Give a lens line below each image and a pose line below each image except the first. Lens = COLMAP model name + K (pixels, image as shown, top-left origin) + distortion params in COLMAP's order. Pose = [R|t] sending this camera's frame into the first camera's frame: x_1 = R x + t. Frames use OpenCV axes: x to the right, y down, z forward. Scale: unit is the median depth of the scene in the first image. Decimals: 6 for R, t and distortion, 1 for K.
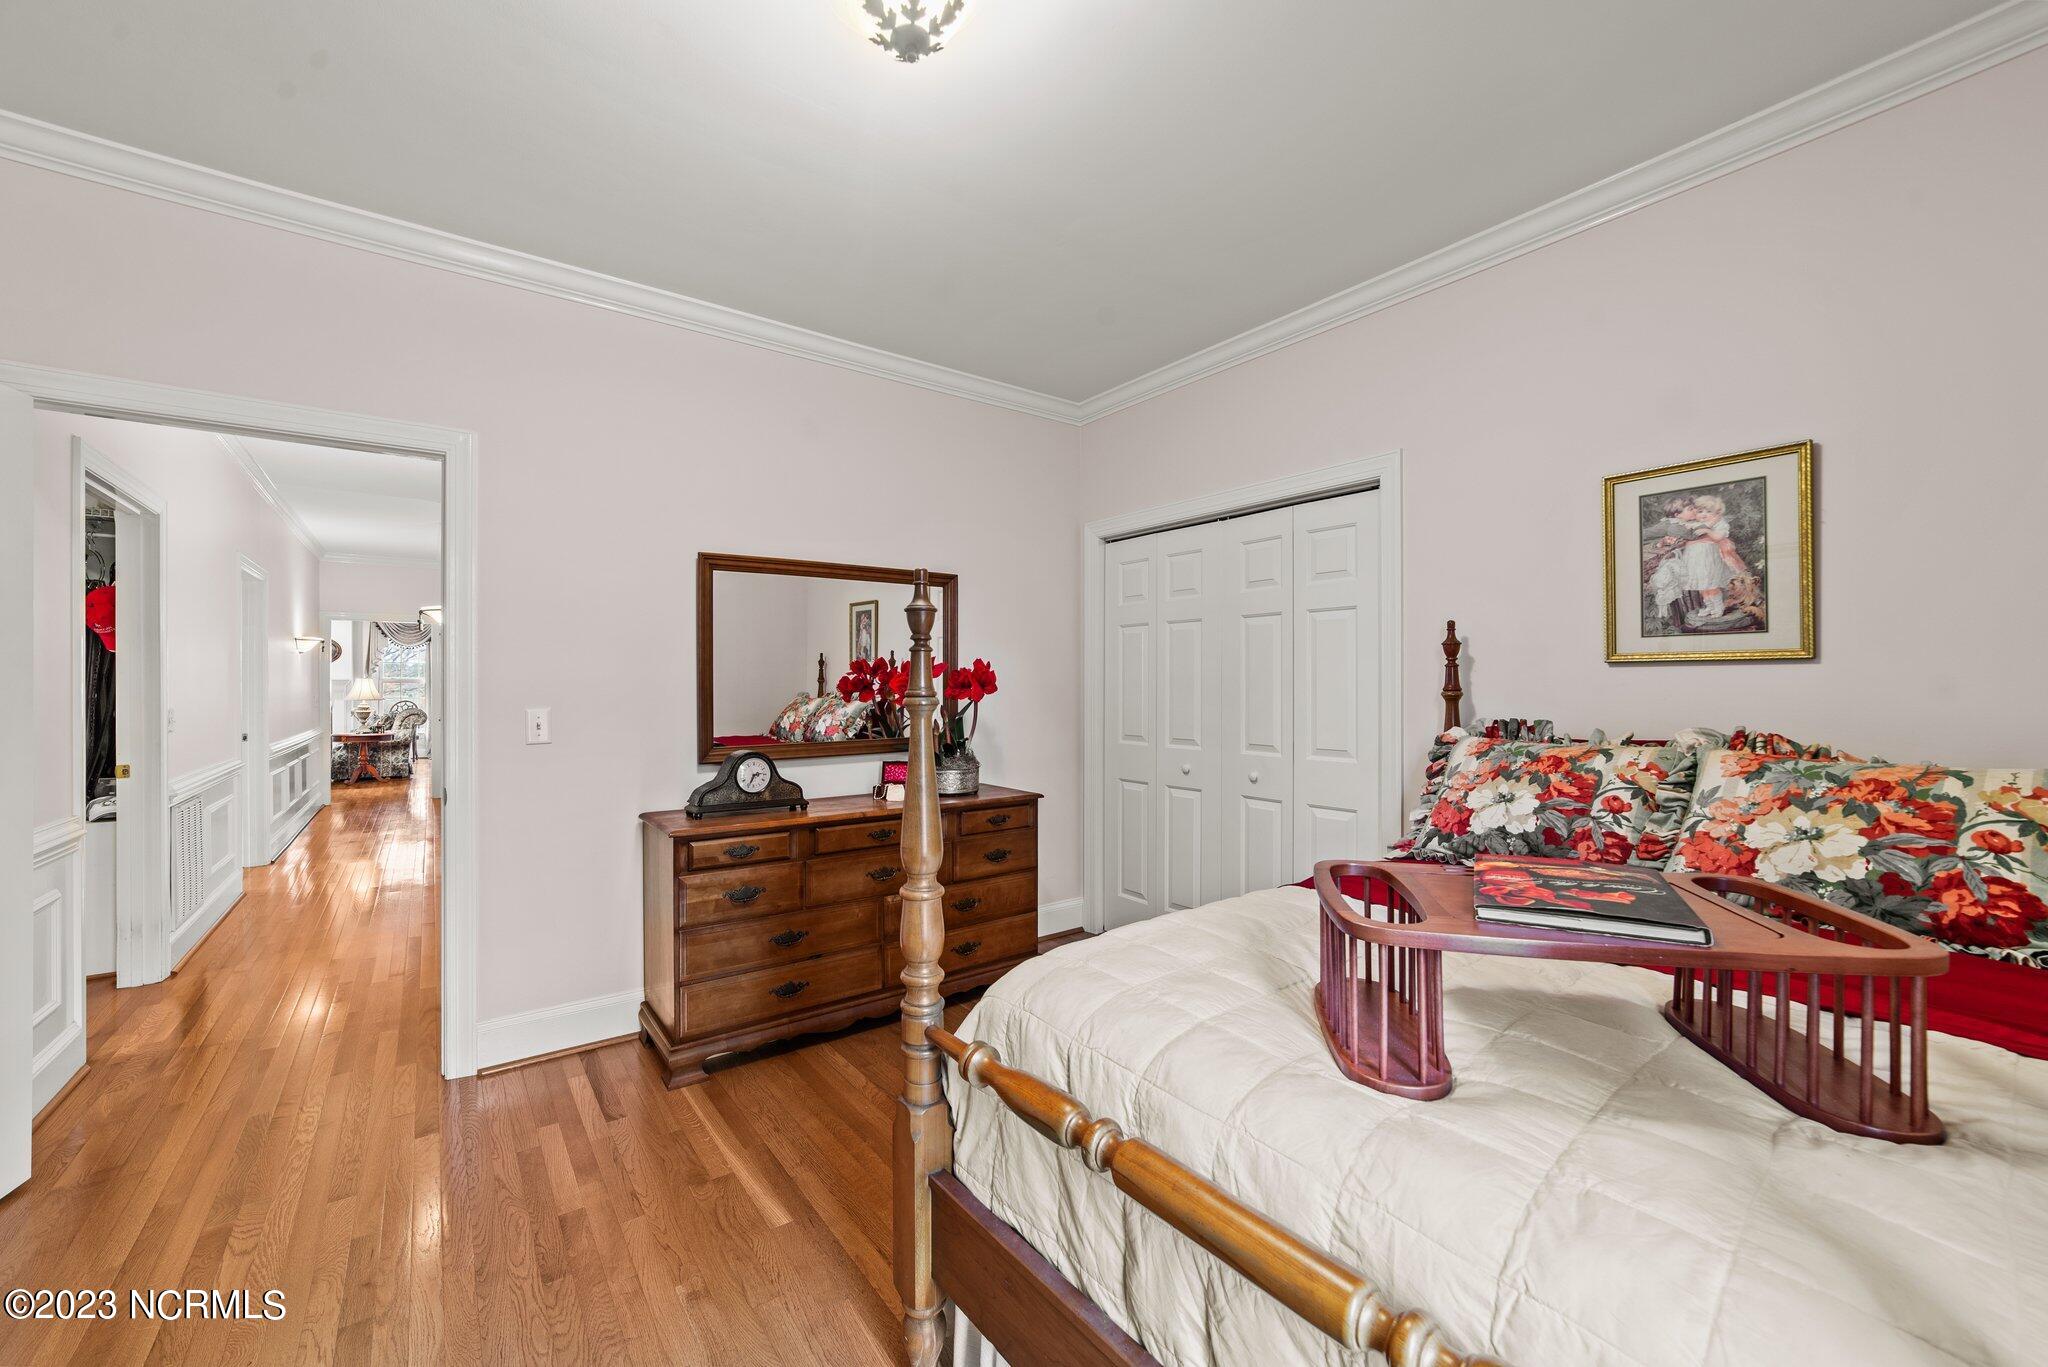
lens RADIAL K [[801.3, 0, 1018.9], [0, 801.3, 668.8], [0, 0, 1]] dist [-0.017676, 0.007074]
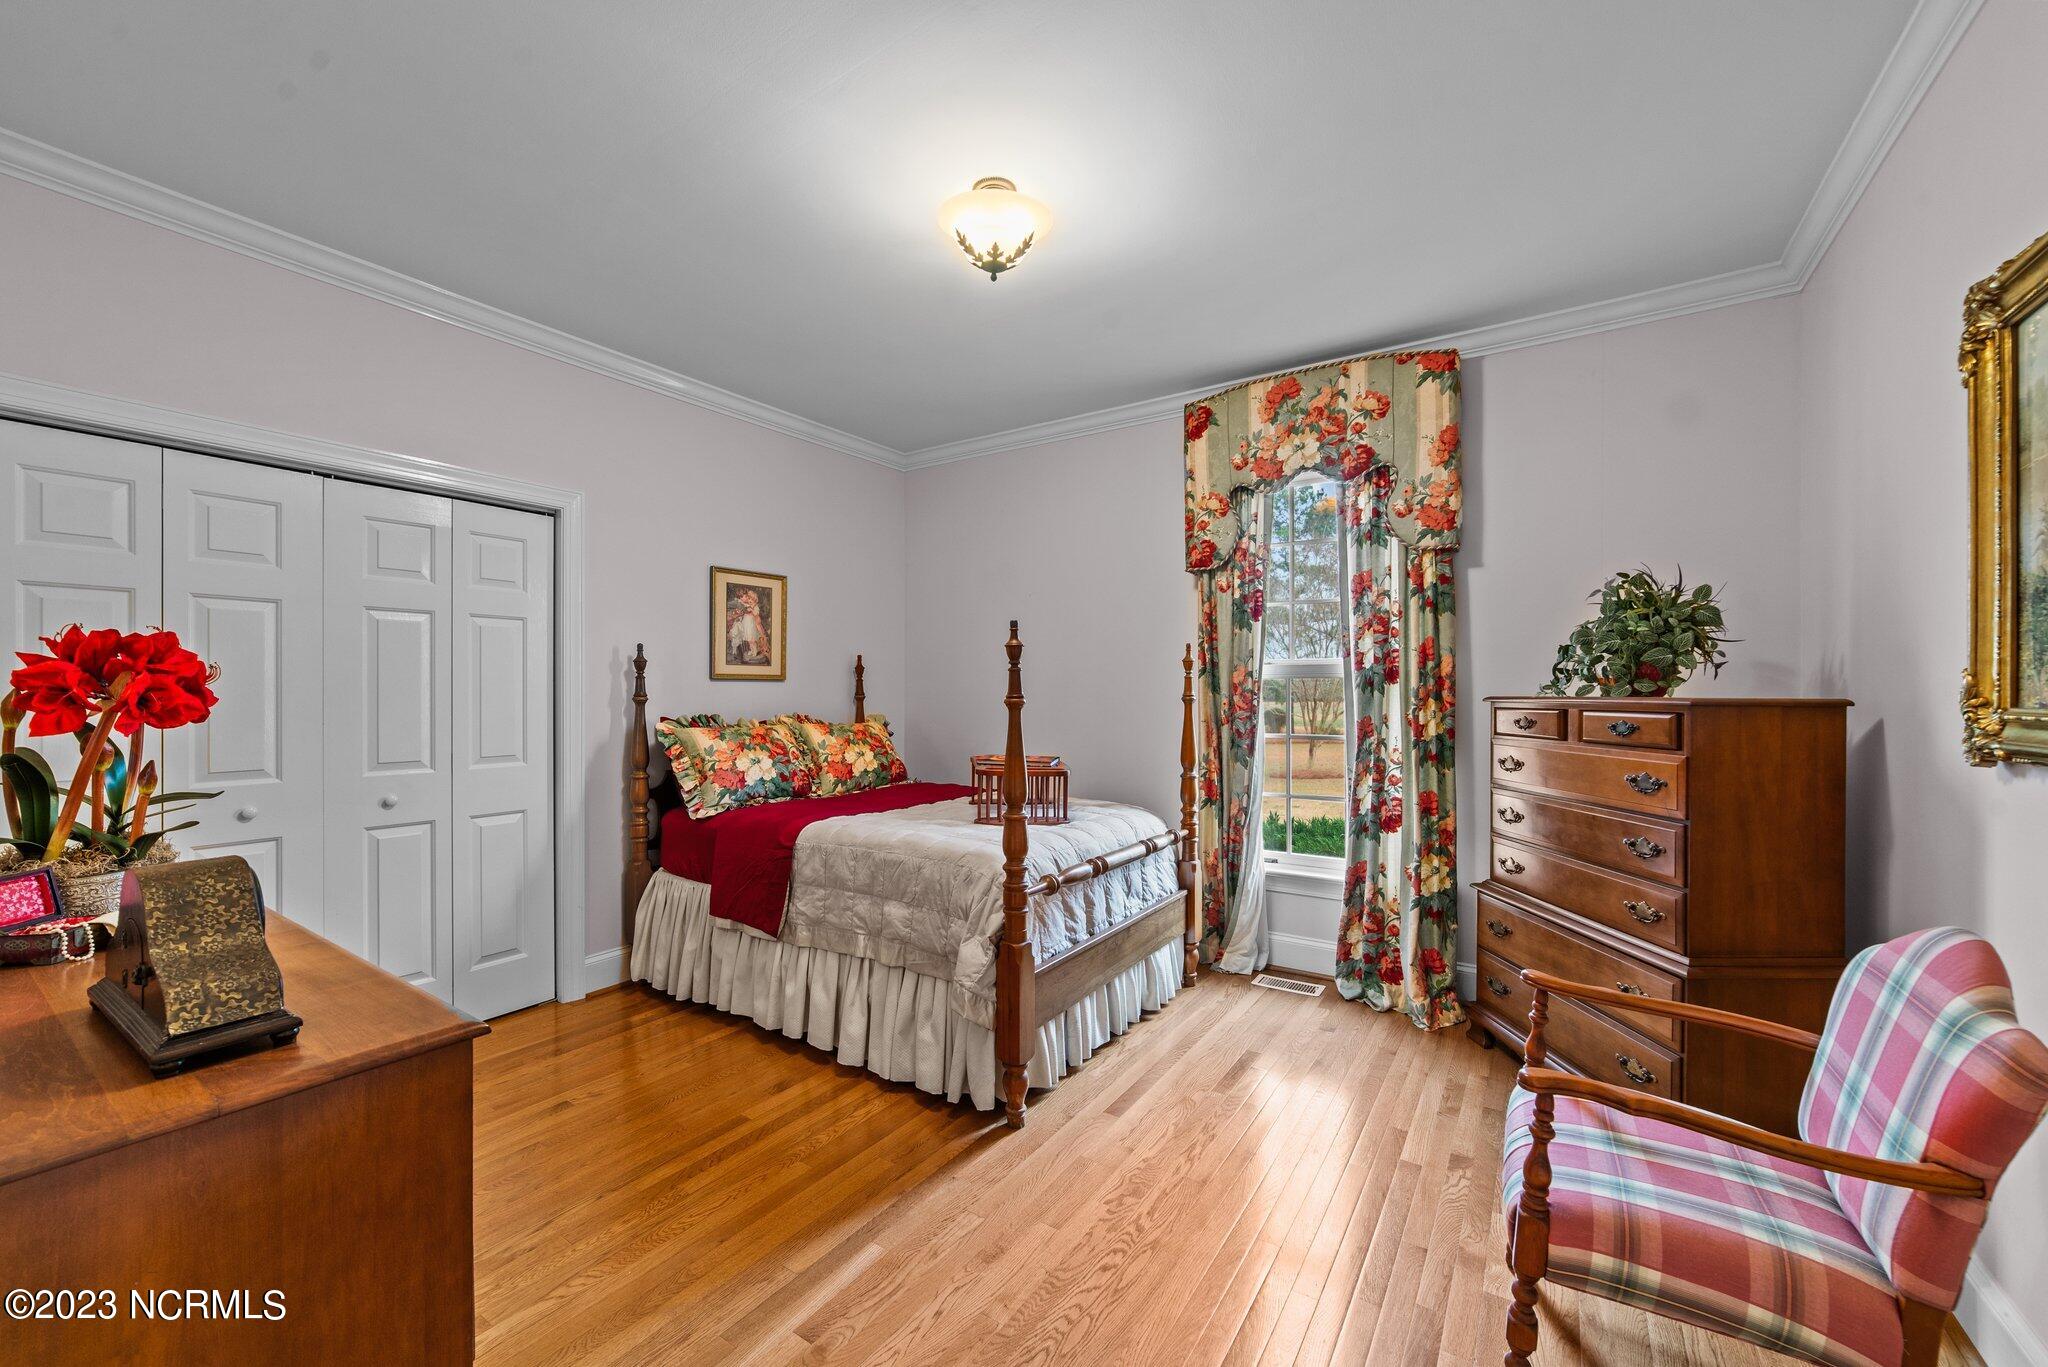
lens RADIAL K [[801.3, 0, 1018.9], [0, 801.3, 668.8], [0, 0, 1]] dist [-0.017676, 0.007074]
pose [[-0.334985, 0.027950, 0.941809, -1.104118], [-0.019093, 0.999153, -0.036443, 0.021659], [-0.942030, -0.030190, -0.334168, 1.018060]]
